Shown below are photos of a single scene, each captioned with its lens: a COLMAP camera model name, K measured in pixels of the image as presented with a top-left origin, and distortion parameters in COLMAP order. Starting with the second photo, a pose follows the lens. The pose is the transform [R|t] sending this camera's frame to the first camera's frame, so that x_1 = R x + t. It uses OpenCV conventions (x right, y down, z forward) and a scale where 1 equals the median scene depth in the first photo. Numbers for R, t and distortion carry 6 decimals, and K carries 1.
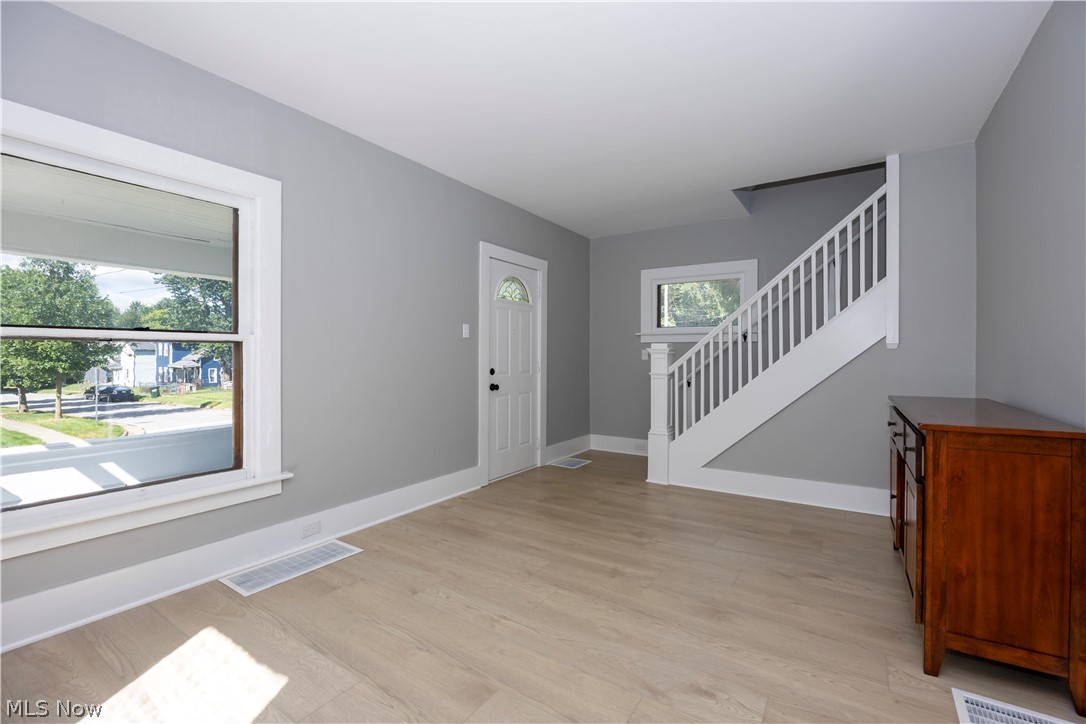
lens RADIAL K [[475.1, 0, 541.5], [0, 475.1, 360.7], [0, 0, 1]] dist [-0.022836, -0.000361]
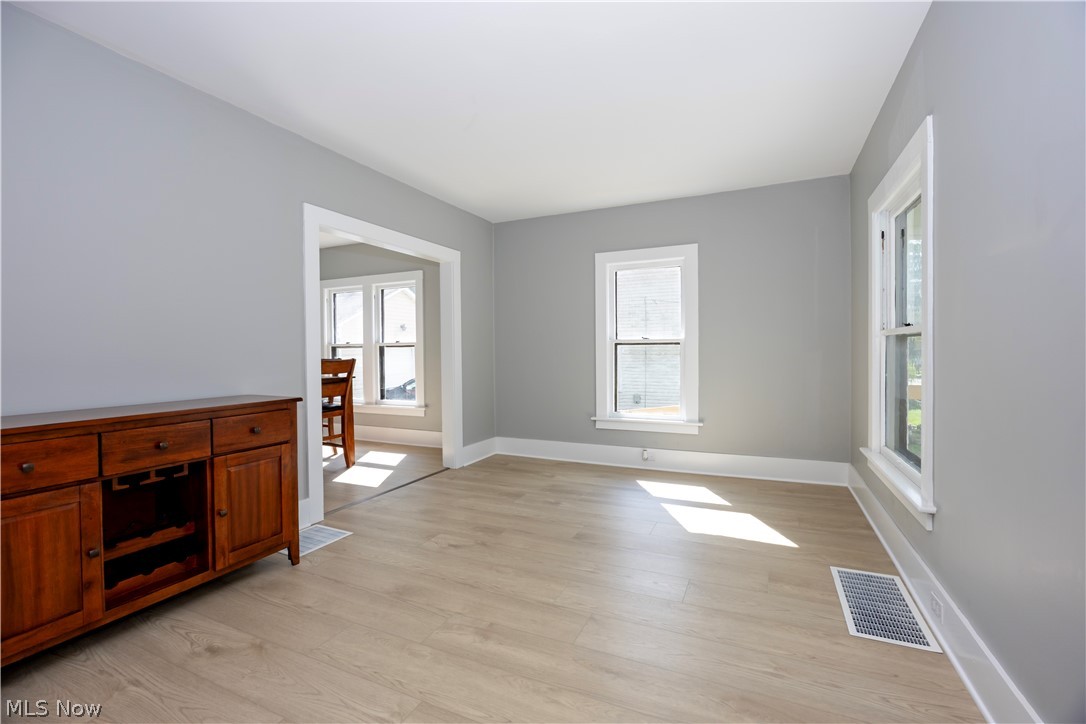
lens RADIAL K [[475.1, 0, 544.9], [0, 475.1, 354.8], [0, 0, 1]] dist [-0.022836, -0.000361]
pose [[-0.988176, 0.012803, -0.152790, 0.184220], [0.009738, 0.999736, 0.020796, -0.021877], [0.153016, 0.019062, -0.988040, 1.875812]]
